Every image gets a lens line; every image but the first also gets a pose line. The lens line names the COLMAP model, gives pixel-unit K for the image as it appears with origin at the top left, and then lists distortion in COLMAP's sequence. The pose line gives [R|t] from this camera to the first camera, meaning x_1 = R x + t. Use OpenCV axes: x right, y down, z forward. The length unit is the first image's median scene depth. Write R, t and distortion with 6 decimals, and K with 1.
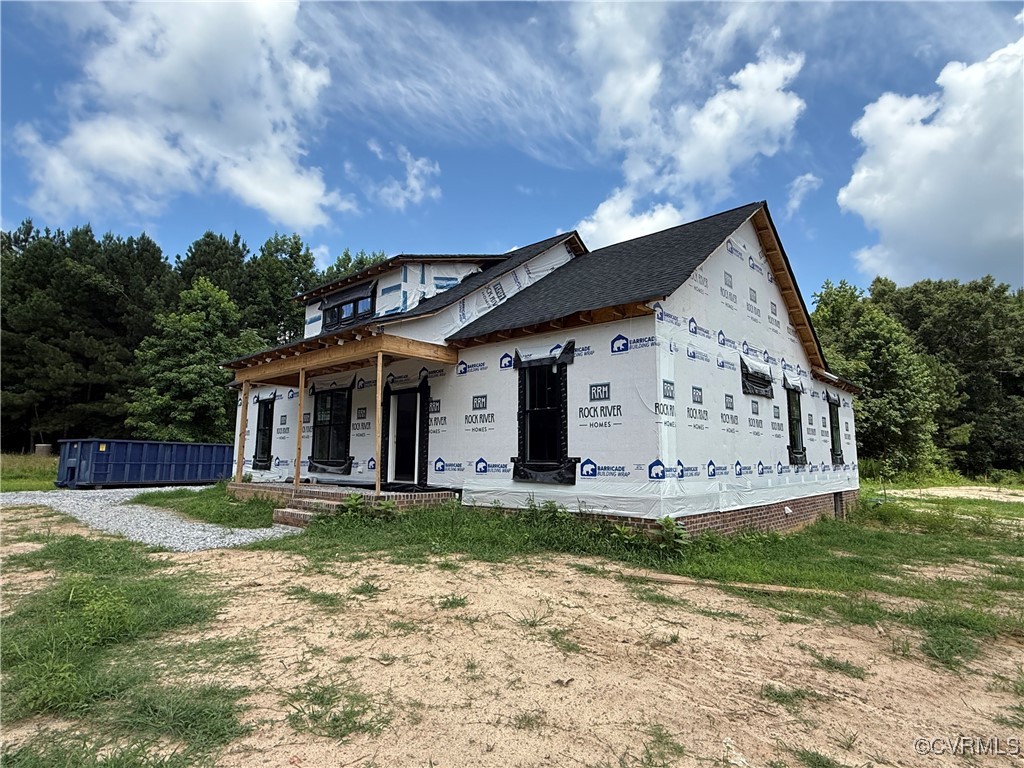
lens RADIAL K [[562.3, 0, 492.5], [0, 562.3, 379.6], [0, 0, 1]] dist [-0.004621, 0.010047]
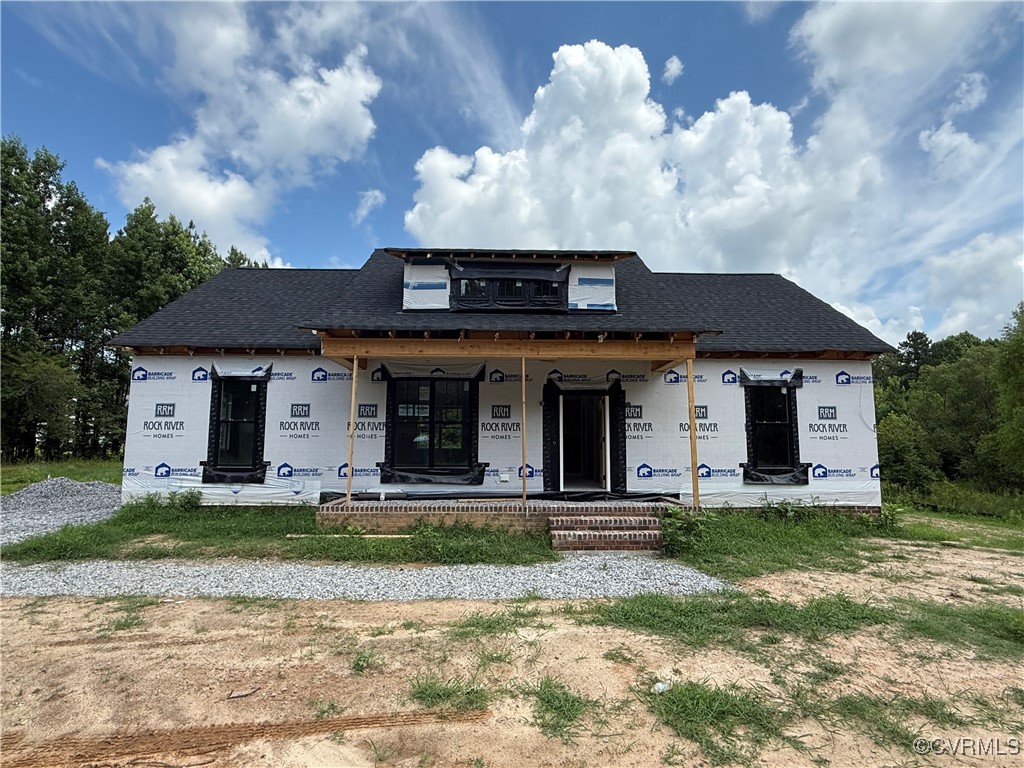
lens RADIAL K [[562.3, 0, 507.9], [0, 562.3, 384.1], [0, 0, 1]] dist [-0.004621, 0.010047]
pose [[0.701108, 0.073157, 0.709292, -1.041407], [-0.096092, 0.995343, -0.007677, 0.030768], [-0.706551, -0.062775, 0.704873, 0.502594]]
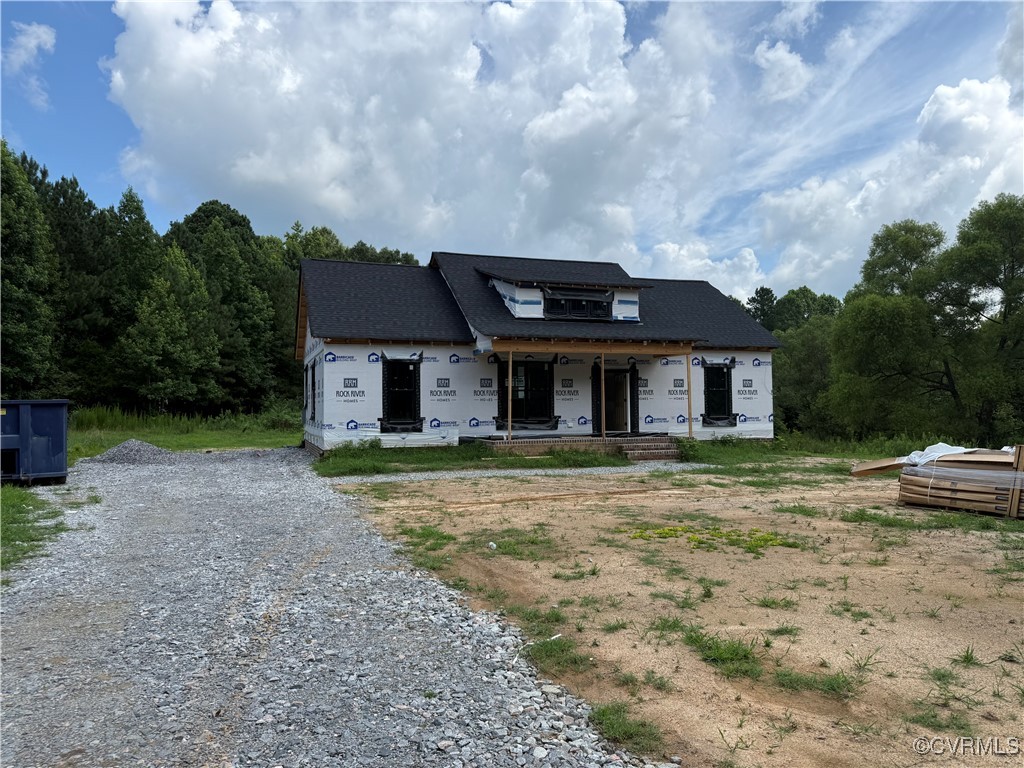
lens RADIAL K [[727.2, 0, 502.9], [0, 727.2, 381.0], [0, 0, 1]] dist [0.069721, -0.028199]
pose [[0.457976, 0.019074, 0.888760, -2.283878], [-0.110096, 0.993290, 0.035415, 0.014179], [-0.882121, -0.114068, 0.457003, 0.445844]]
